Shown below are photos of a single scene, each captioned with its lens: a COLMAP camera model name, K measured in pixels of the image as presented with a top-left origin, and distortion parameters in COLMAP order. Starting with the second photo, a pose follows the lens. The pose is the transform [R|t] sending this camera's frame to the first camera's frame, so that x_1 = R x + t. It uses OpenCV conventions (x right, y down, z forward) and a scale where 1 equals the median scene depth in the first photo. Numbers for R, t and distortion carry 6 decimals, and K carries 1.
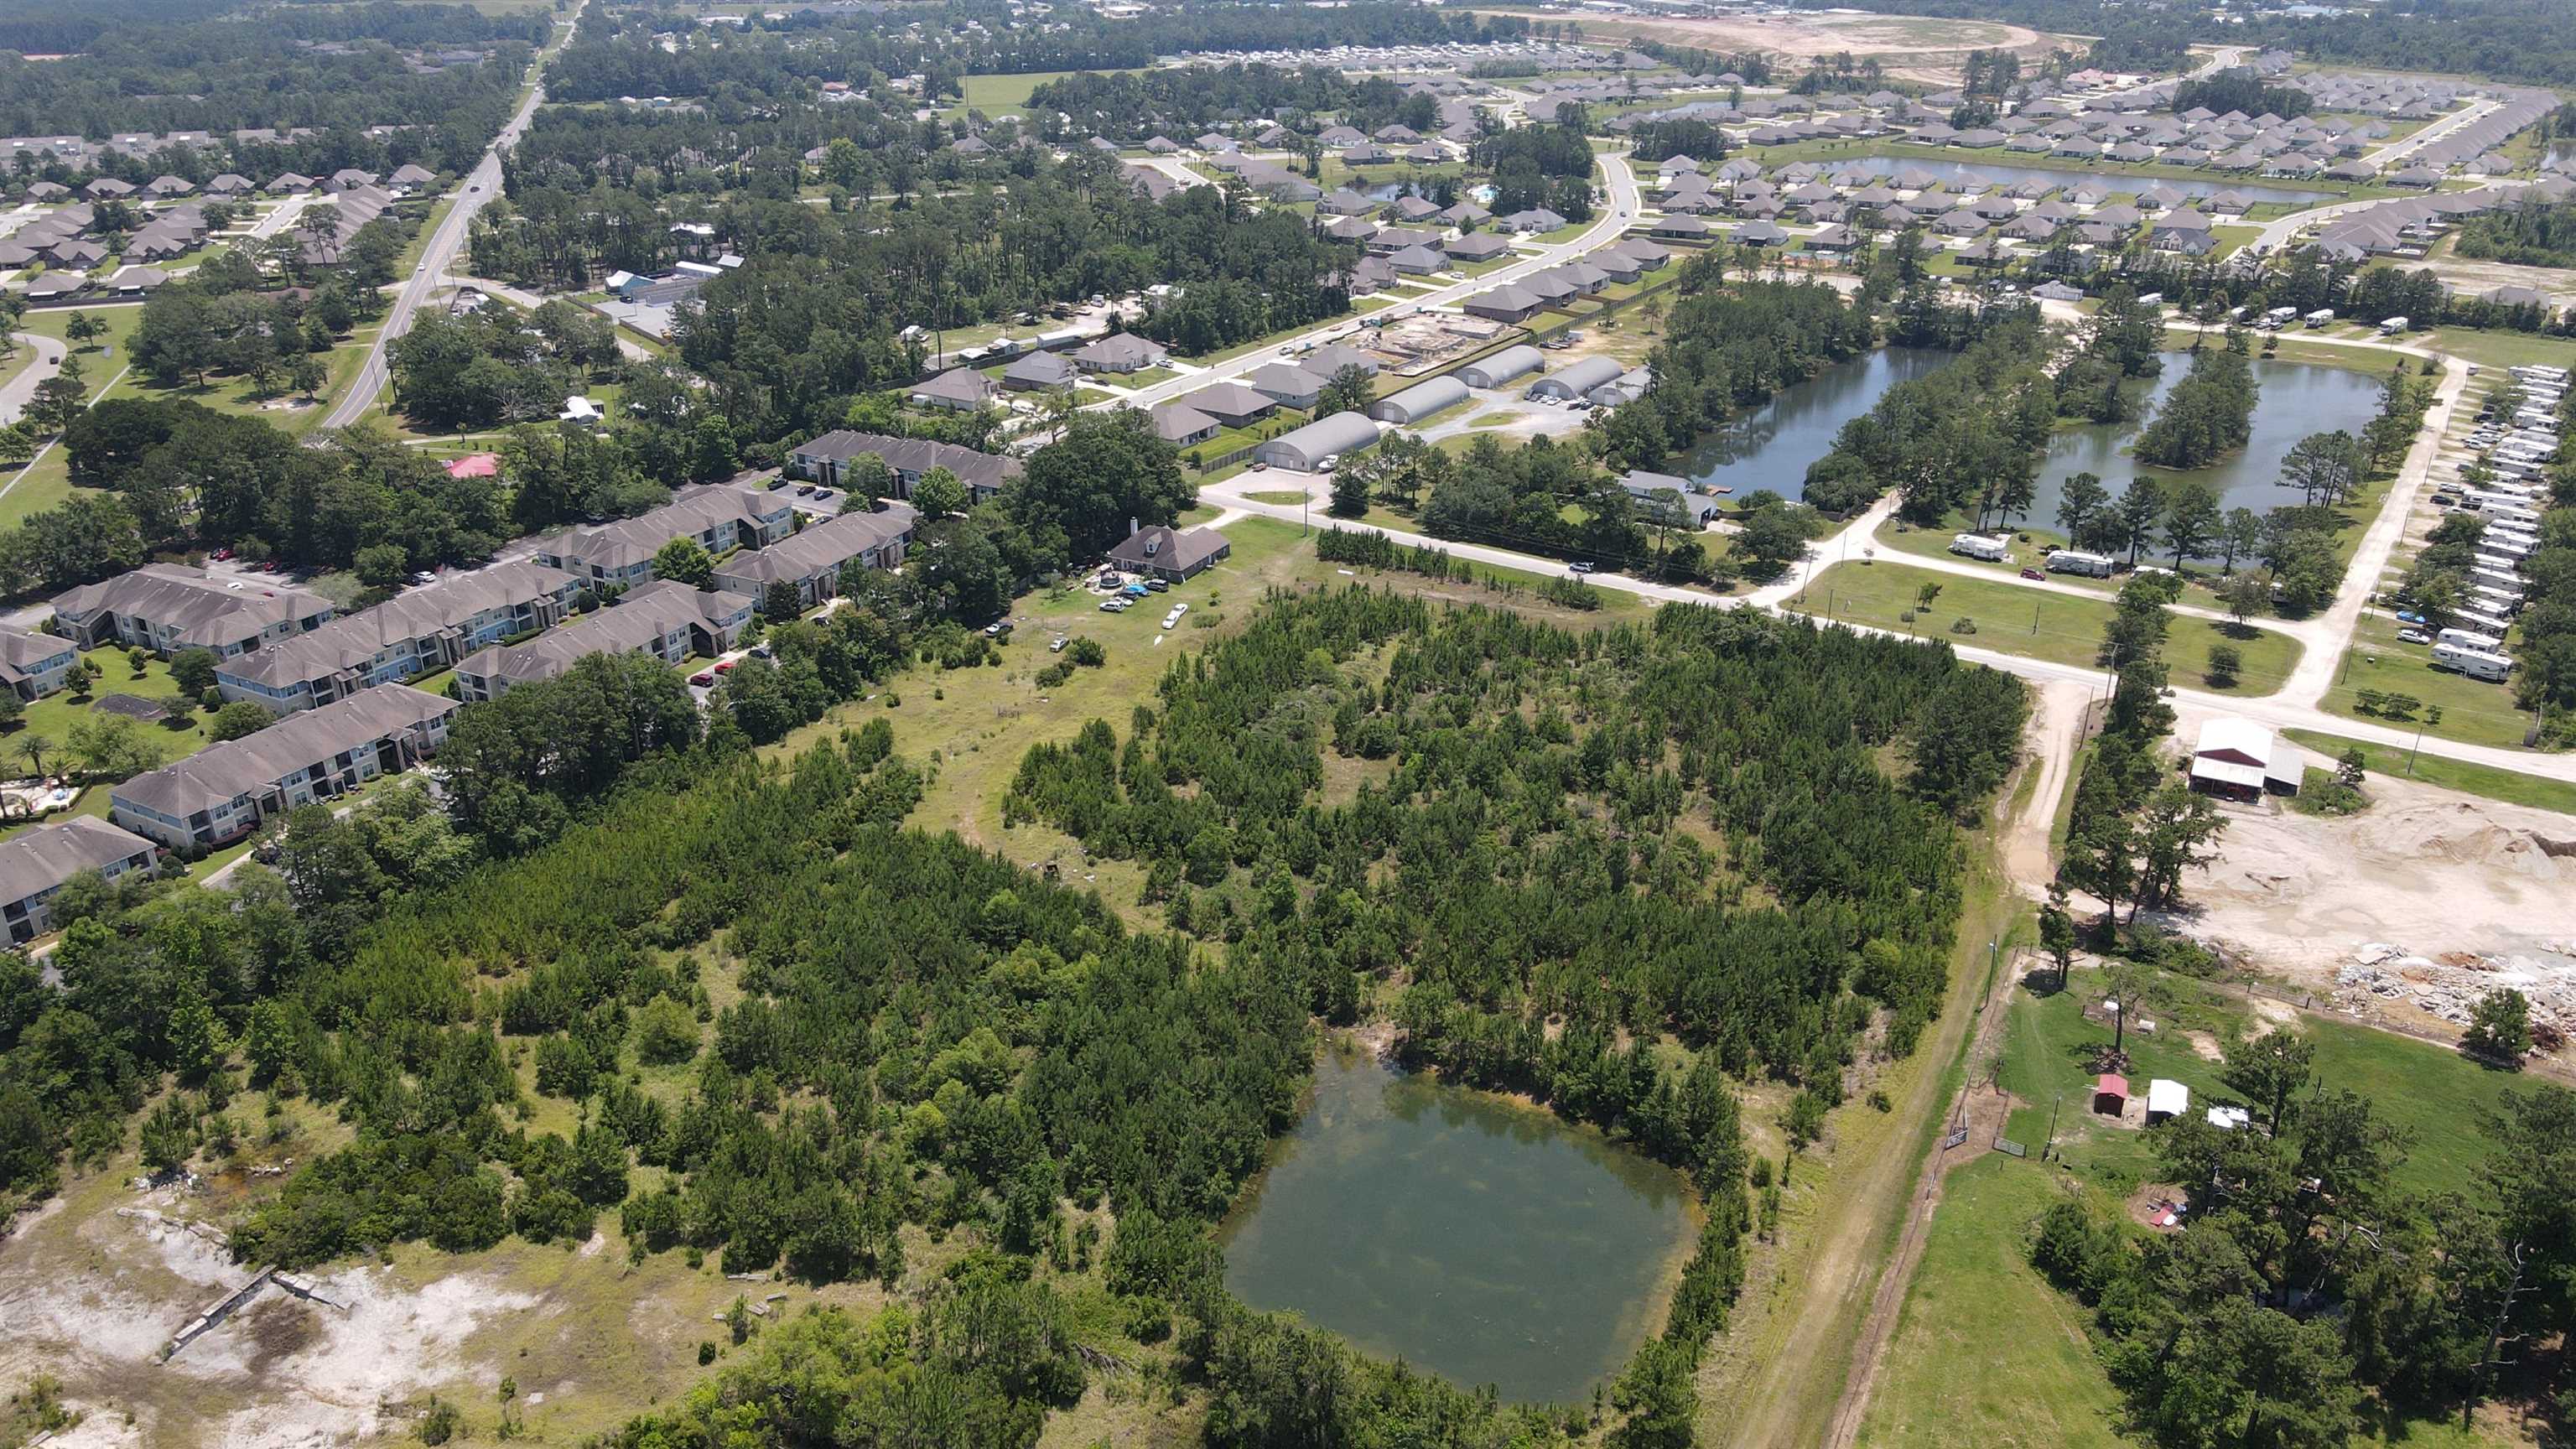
lens RADIAL K [[1909.0, 0, 1292.5], [0, 1909.0, 725.3], [0, 0, 1]] dist [-0.002573, 0.041070]
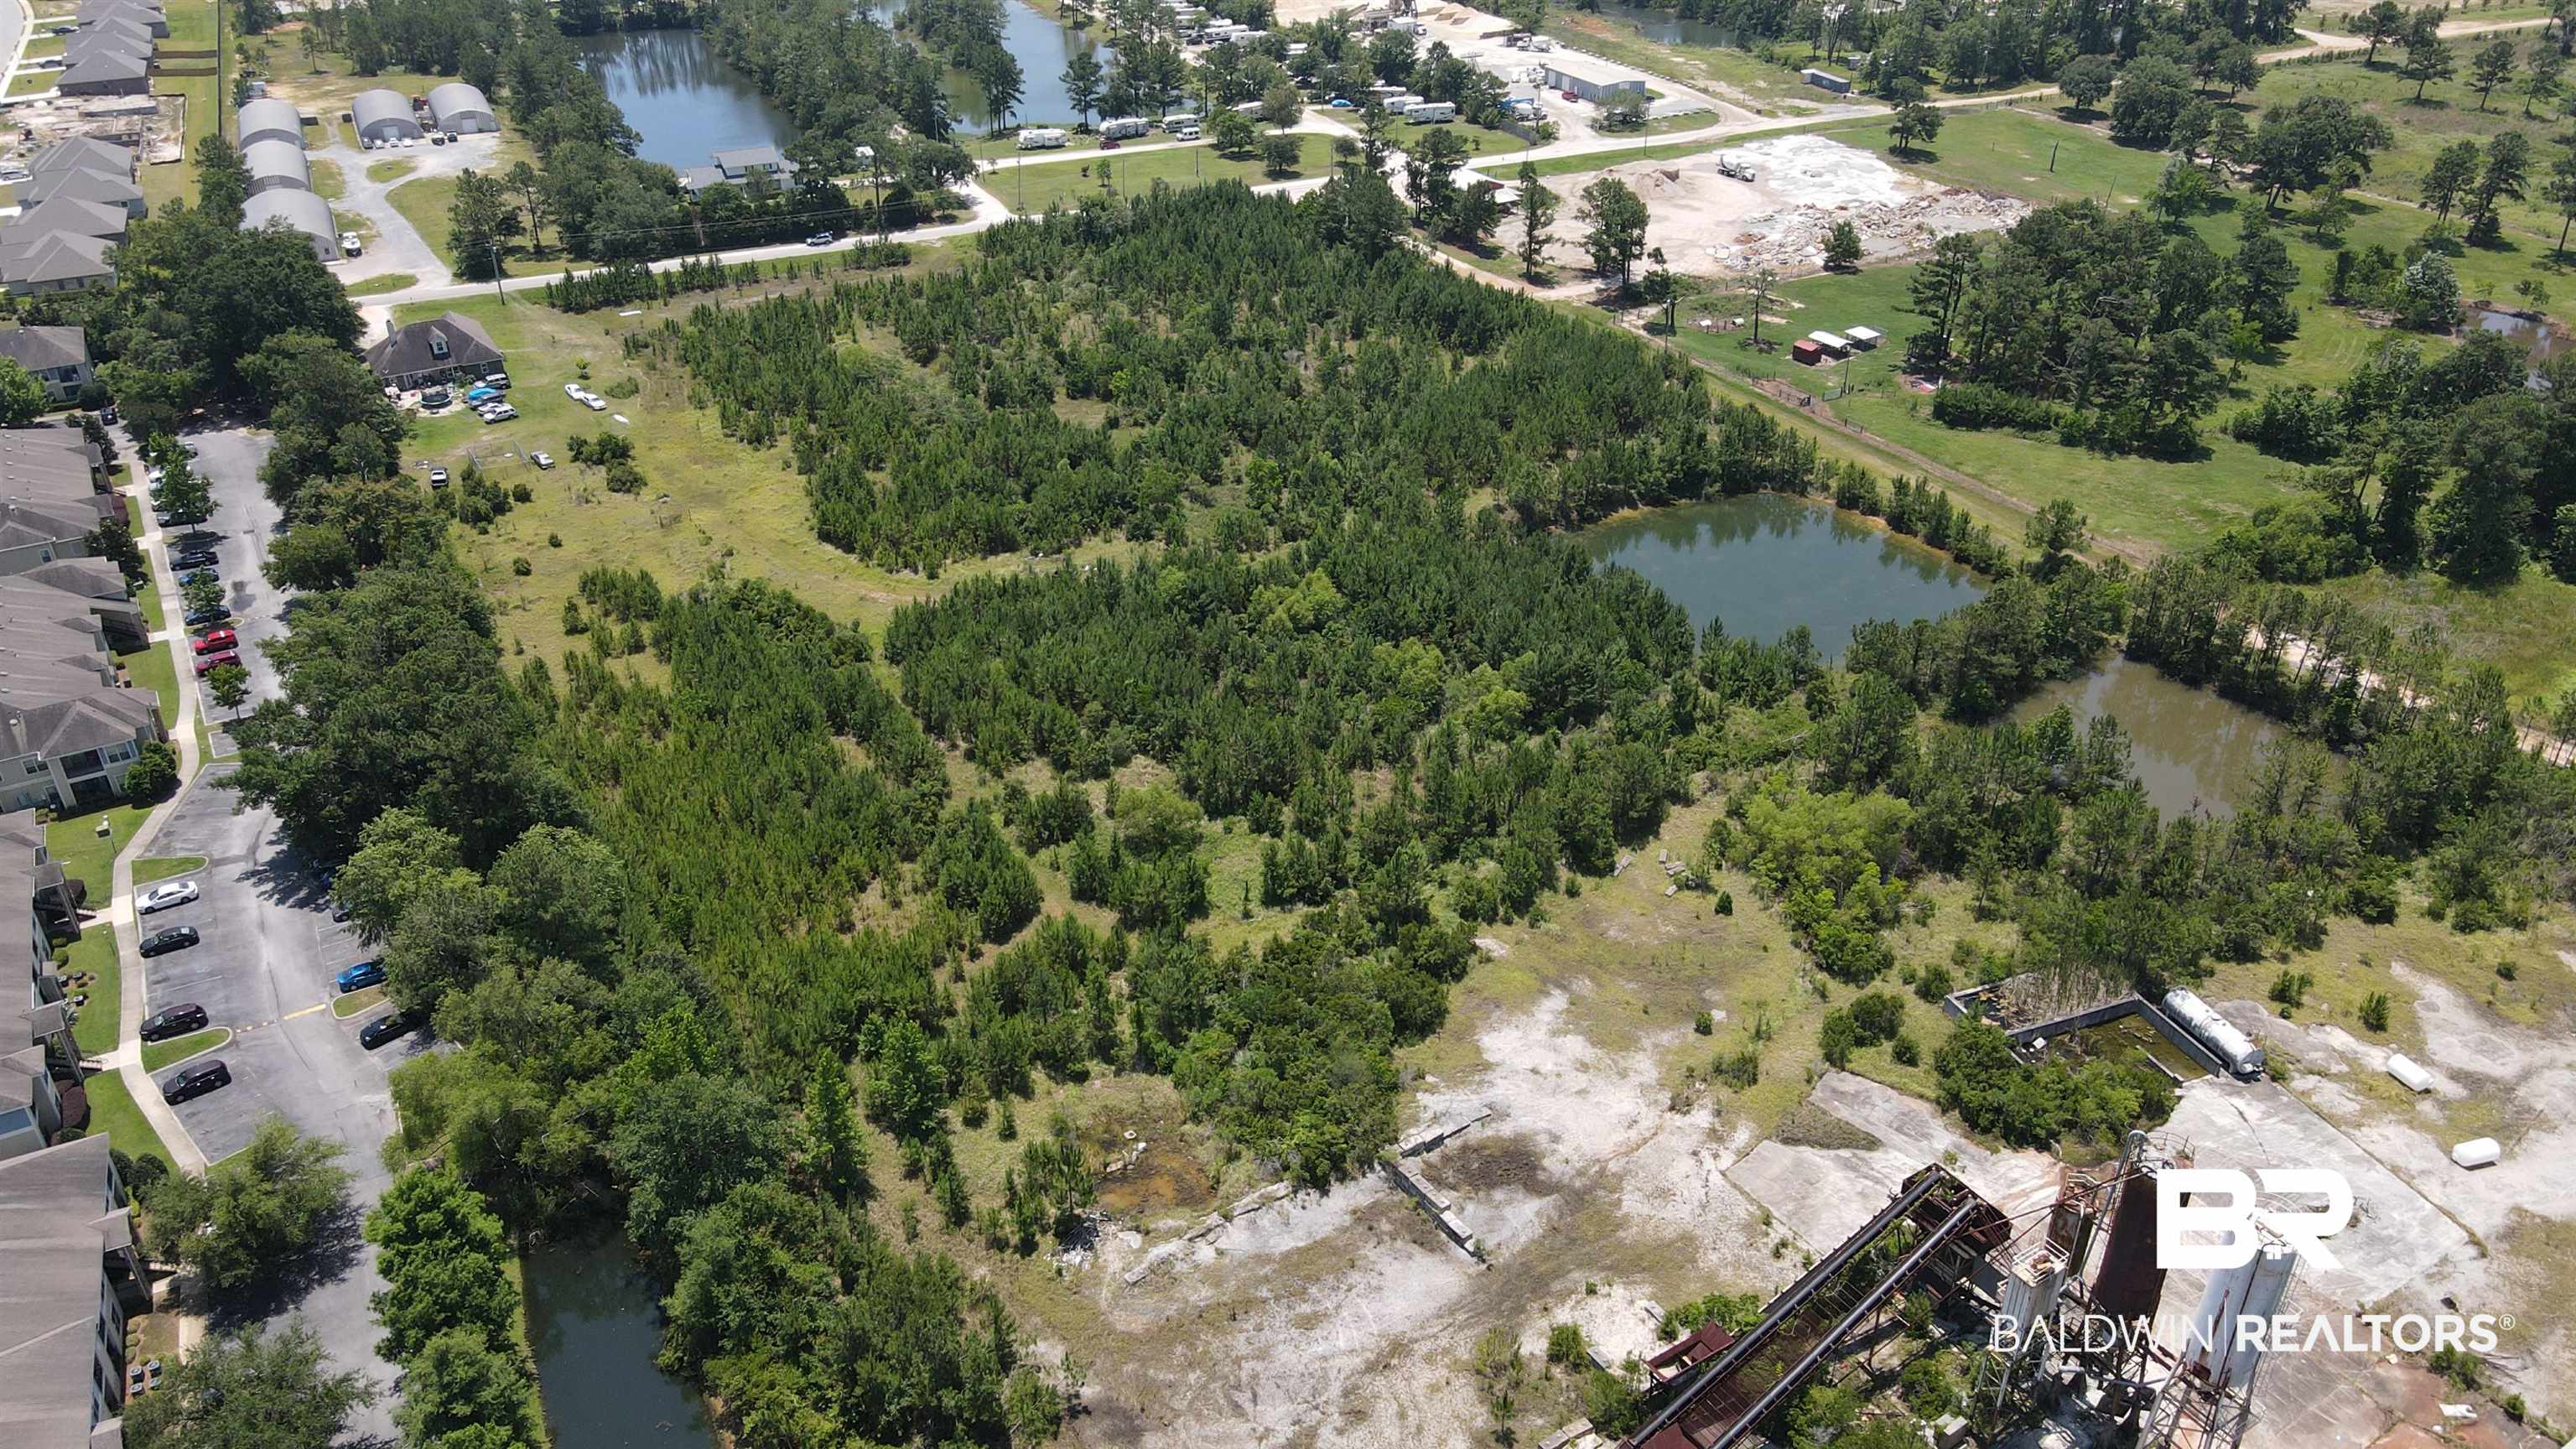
lens RADIAL K [[1909.0, 0, 1292.5], [0, 1909.0, 725.3], [0, 0, 1]] dist [-0.002573, 0.041070]
pose [[0.512089, -0.434359, 0.741011, -0.561130], [0.352709, 0.892959, 0.279680, -0.053480], [-0.783174, 0.118140, 0.610477, 0.287635]]
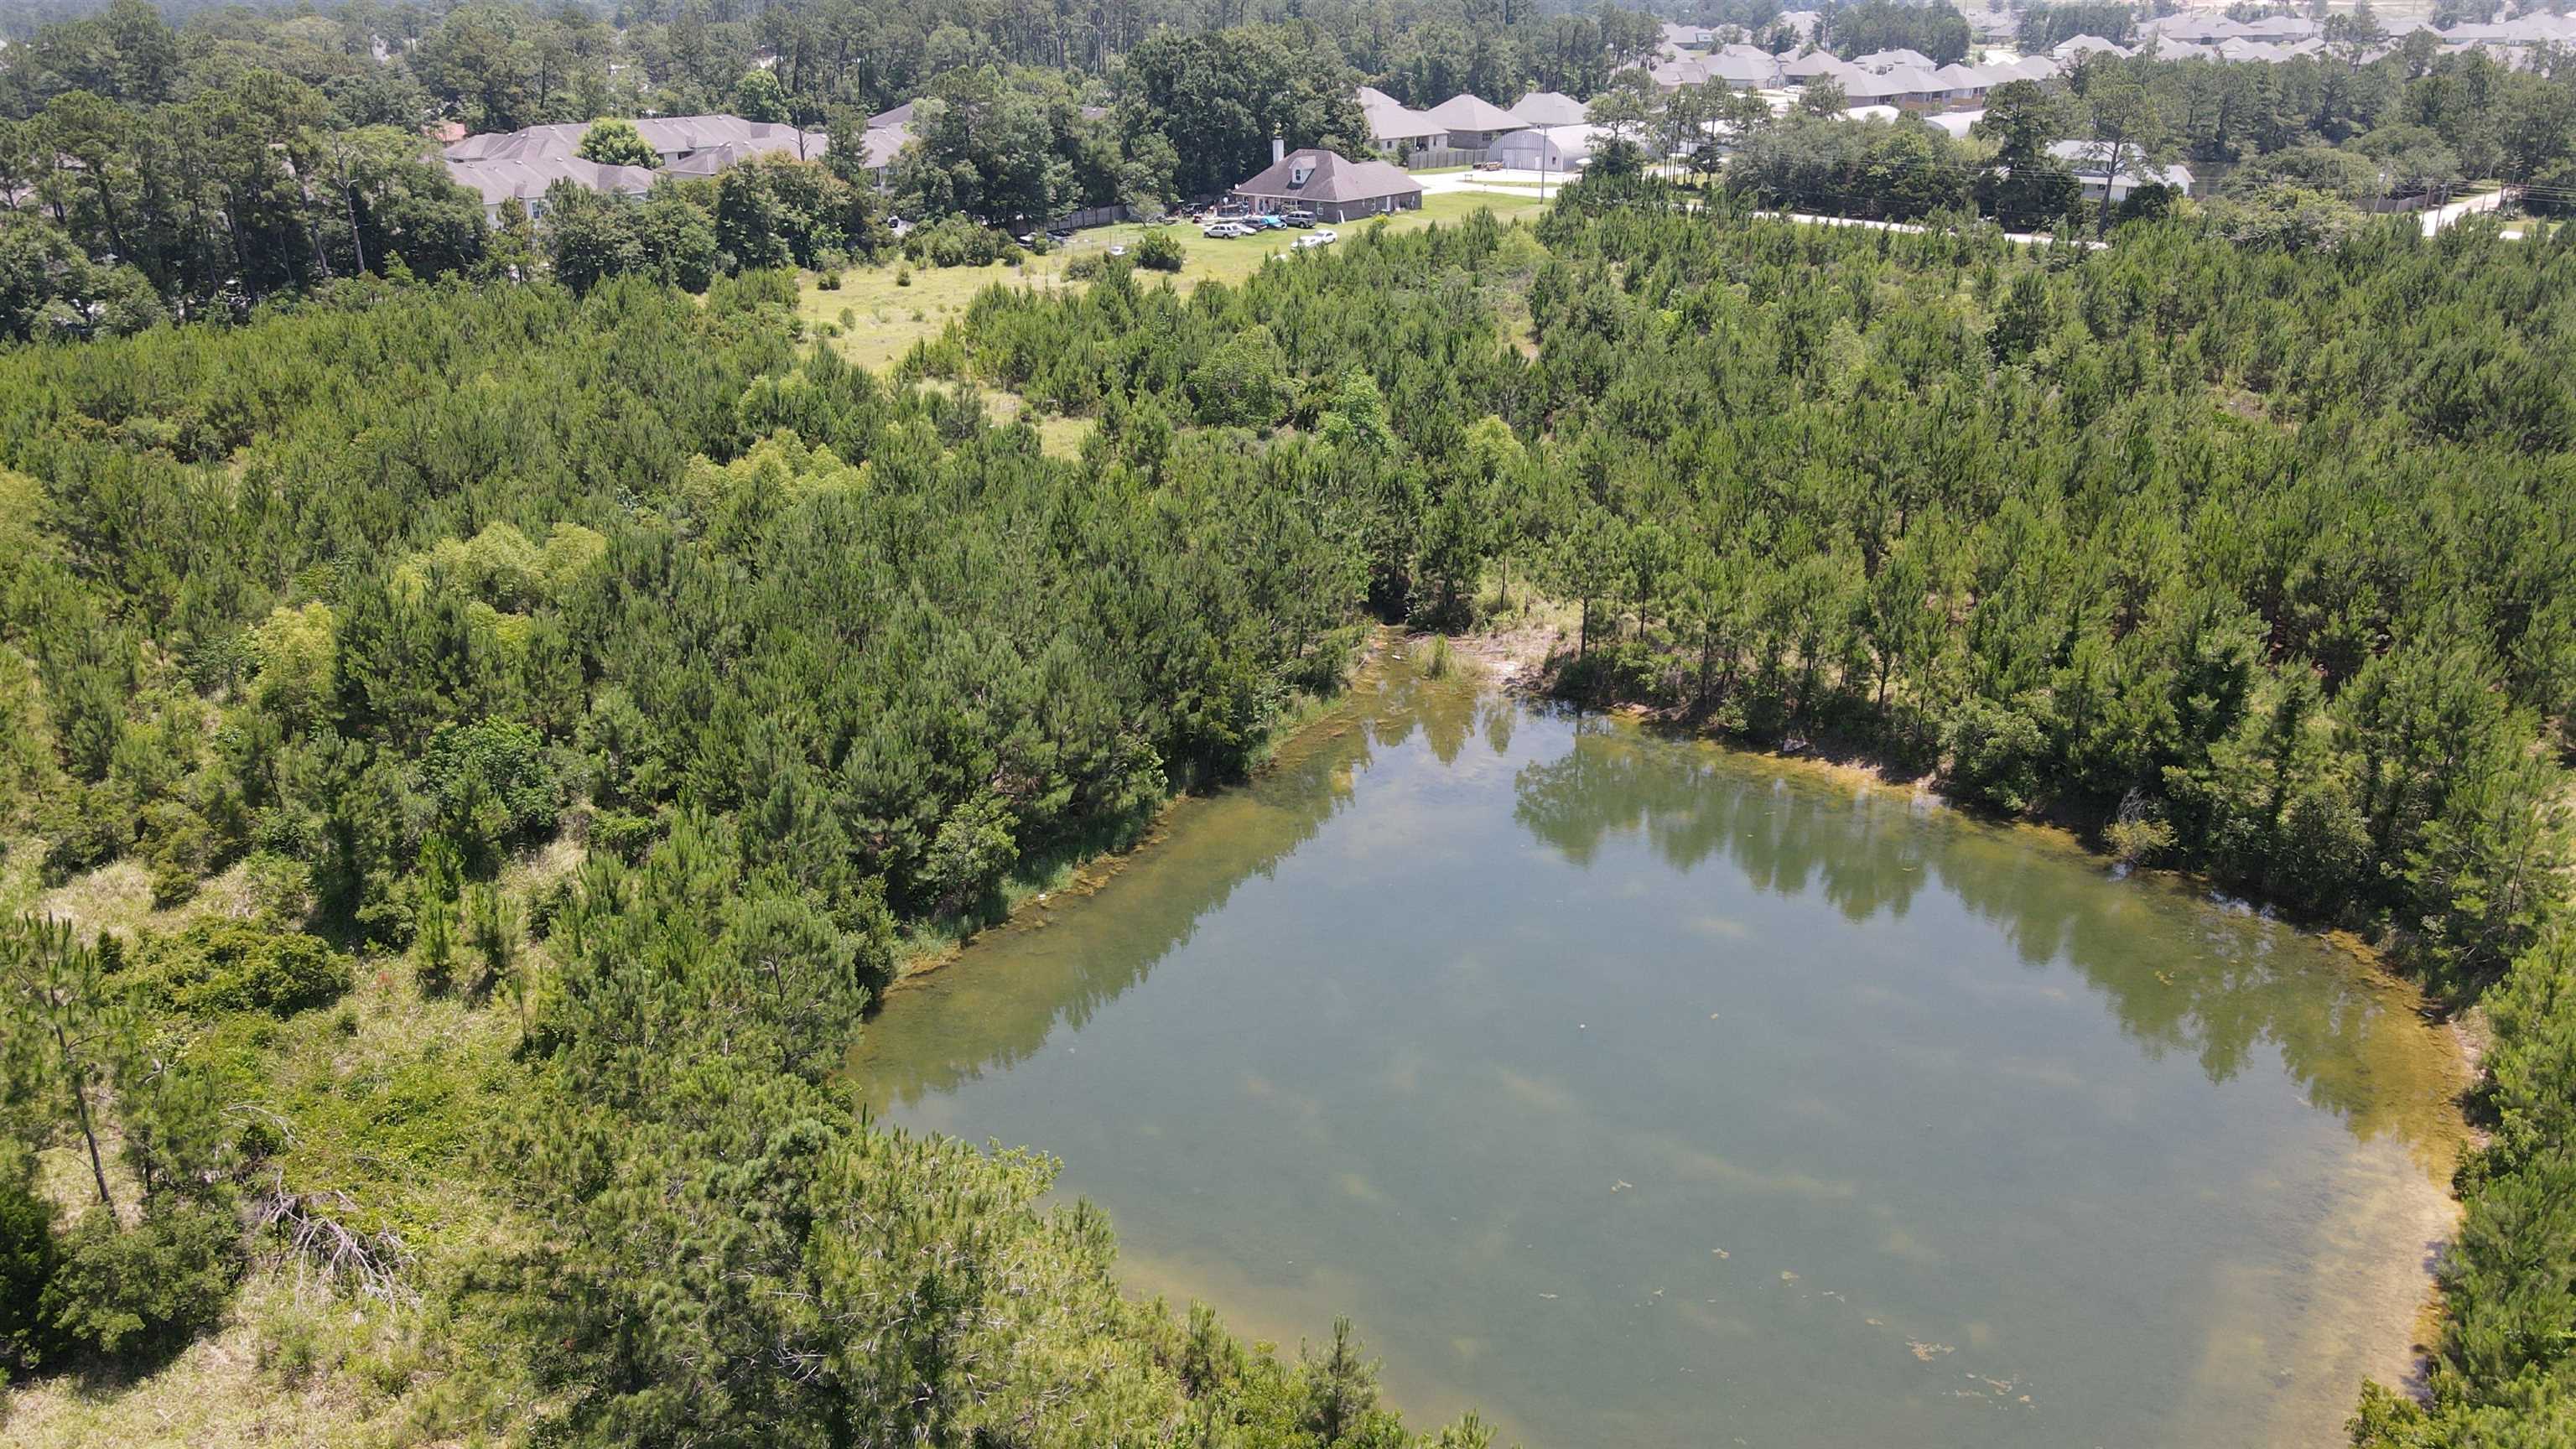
lens RADIAL K [[1904.8, 0, 1290.8], [0, 1904.8, 728.7], [0, 0, 1]] dist [0.010217, 0.011202]
pose [[0.985362, 0.063730, -0.158114, 0.041904], [-0.070809, 0.996706, -0.039548, 0.130054], [0.155073, 0.050165, 0.986629, 0.371261]]
